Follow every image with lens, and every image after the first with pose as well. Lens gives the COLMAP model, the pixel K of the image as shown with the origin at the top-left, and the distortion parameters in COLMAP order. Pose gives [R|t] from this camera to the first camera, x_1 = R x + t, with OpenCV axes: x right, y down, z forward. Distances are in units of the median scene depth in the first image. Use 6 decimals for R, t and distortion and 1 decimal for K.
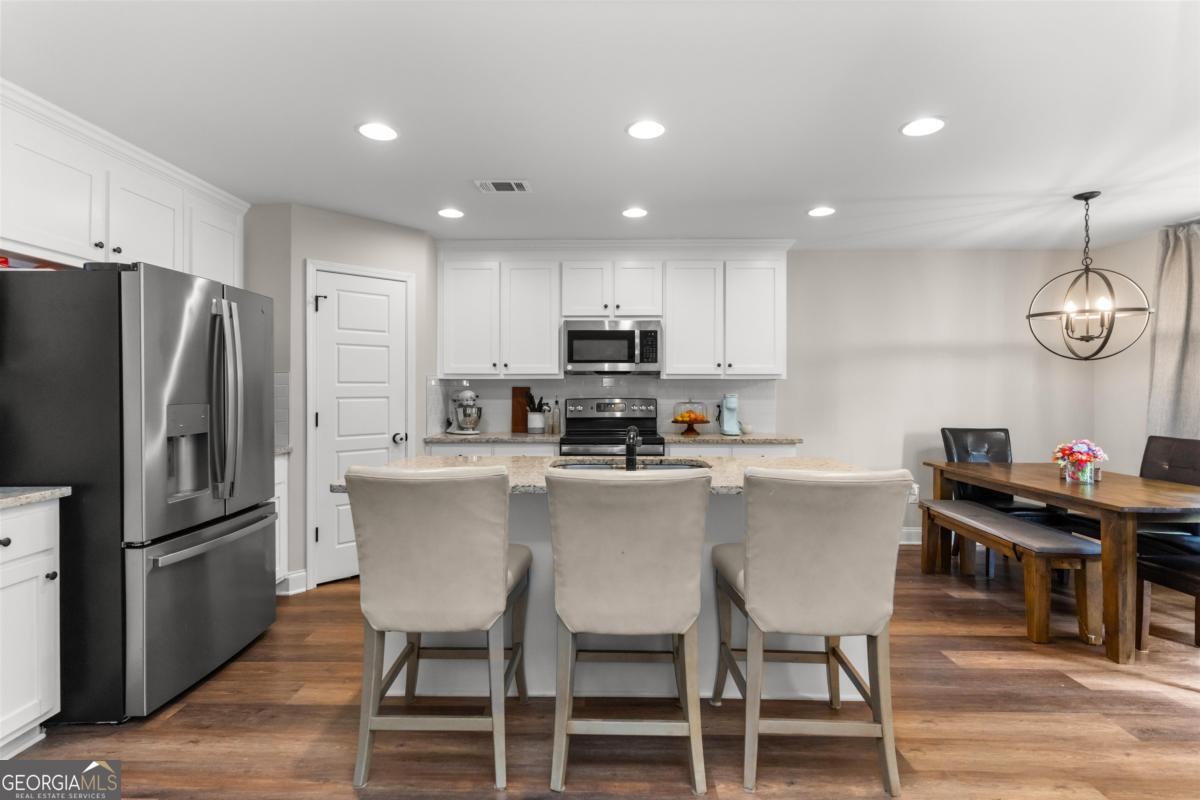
lens RADIAL K [[570.1, 0, 594.3], [0, 570.1, 385.8], [0, 0, 1]] dist [0.002034, -0.000443]
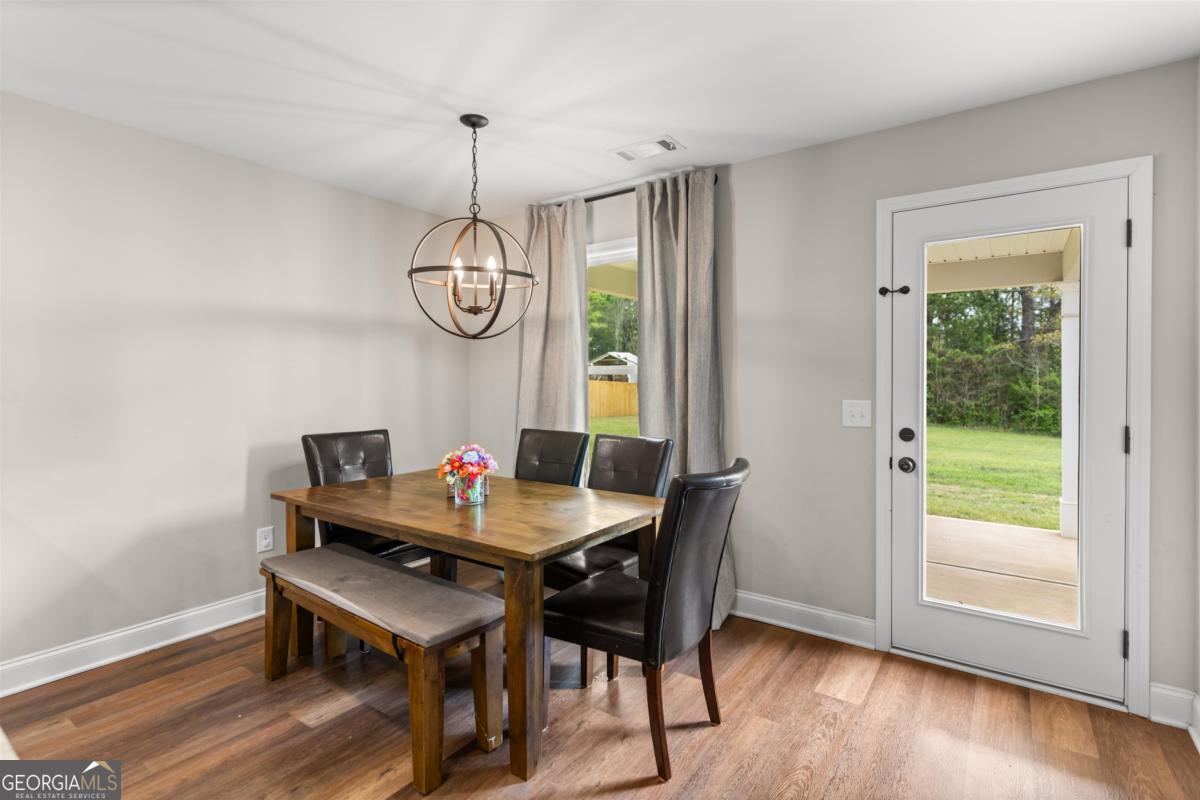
lens RADIAL K [[570.1, 0, 594.3], [0, 570.1, 385.8], [0, 0, 1]] dist [0.002034, -0.000443]
pose [[0.565940, -0.013818, 0.824331, 0.324667], [-0.000815, 0.999850, 0.017319, 0.004079], [-0.824446, -0.010473, 0.565844, 0.436970]]
